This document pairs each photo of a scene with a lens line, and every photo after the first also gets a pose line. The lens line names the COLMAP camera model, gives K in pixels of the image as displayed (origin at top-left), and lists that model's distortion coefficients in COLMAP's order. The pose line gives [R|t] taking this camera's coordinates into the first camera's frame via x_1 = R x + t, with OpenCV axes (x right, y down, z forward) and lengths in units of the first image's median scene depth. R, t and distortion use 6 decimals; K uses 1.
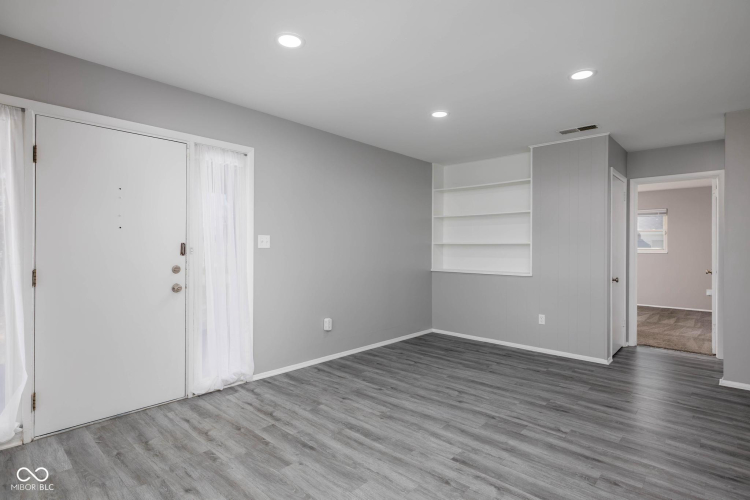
lens RADIAL K [[388.6, 0, 376.5], [0, 388.6, 247.0], [0, 0, 1]] dist [-0.000630, 0.001726]
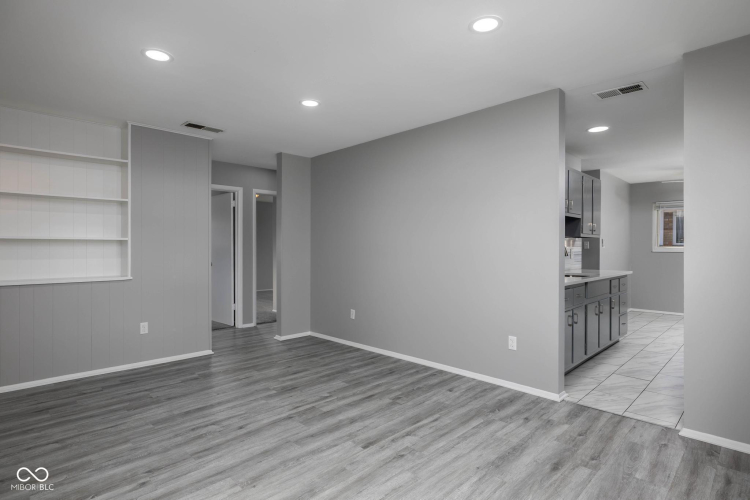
lens RADIAL K [[388.6, 0, 376.5], [0, 388.6, 247.0], [0, 0, 1]] dist [-0.000630, 0.001726]
pose [[0.044820, -0.002103, 0.998993, -0.671460], [-0.001915, 0.999996, 0.002191, 0.007989], [-0.998993, -0.002011, 0.044816, 0.745342]]
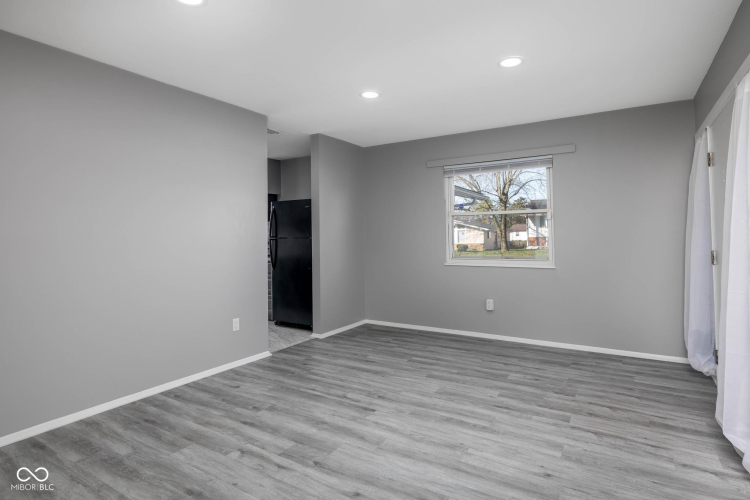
lens RADIAL K [[388.6, 0, 376.5], [0, 388.6, 247.0], [0, 0, 1]] dist [-0.000630, 0.001726]
pose [[-0.985766, 0.007839, -0.167939, 0.309677], [0.004484, 0.999783, 0.020342, 0.026241], [0.168062, 0.019300, -0.985588, 1.728318]]
